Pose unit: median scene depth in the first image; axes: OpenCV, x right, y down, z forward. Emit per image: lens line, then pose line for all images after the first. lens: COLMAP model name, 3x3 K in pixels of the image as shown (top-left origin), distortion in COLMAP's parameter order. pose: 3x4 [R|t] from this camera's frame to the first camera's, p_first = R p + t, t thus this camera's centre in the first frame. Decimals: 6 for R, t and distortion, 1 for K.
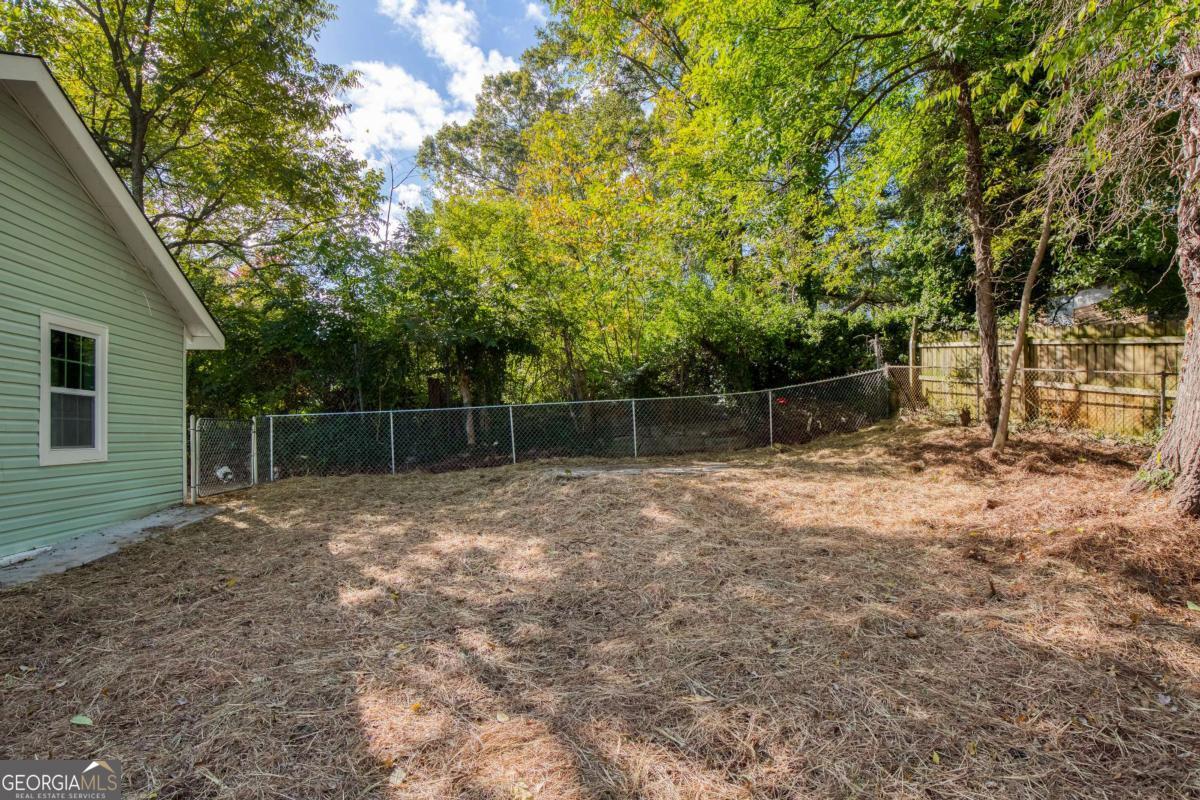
lens RADIAL K [[613.7, 0, 603.3], [0, 613.7, 426.0], [0, 0, 1]] dist [-0.003802, -0.001001]
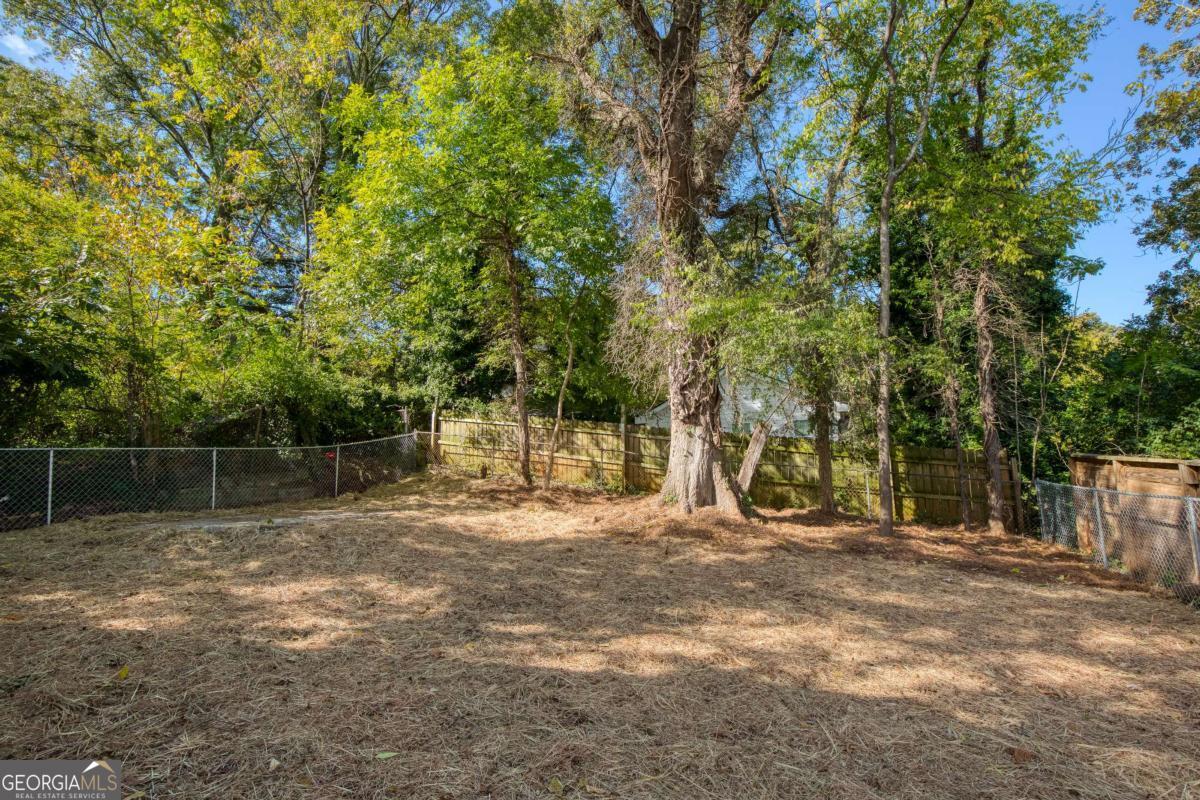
lens RADIAL K [[558.7, 0, 600.0], [0, 558.7, 400.0], [0, 0, 1]] dist [-0.001110, -0.000160]
pose [[0.548575, 0.116648, 0.827924, -0.338389], [0.002817, 0.989957, -0.141344, 0.005517], [-0.836096, 0.079870, 0.542737, 0.025631]]
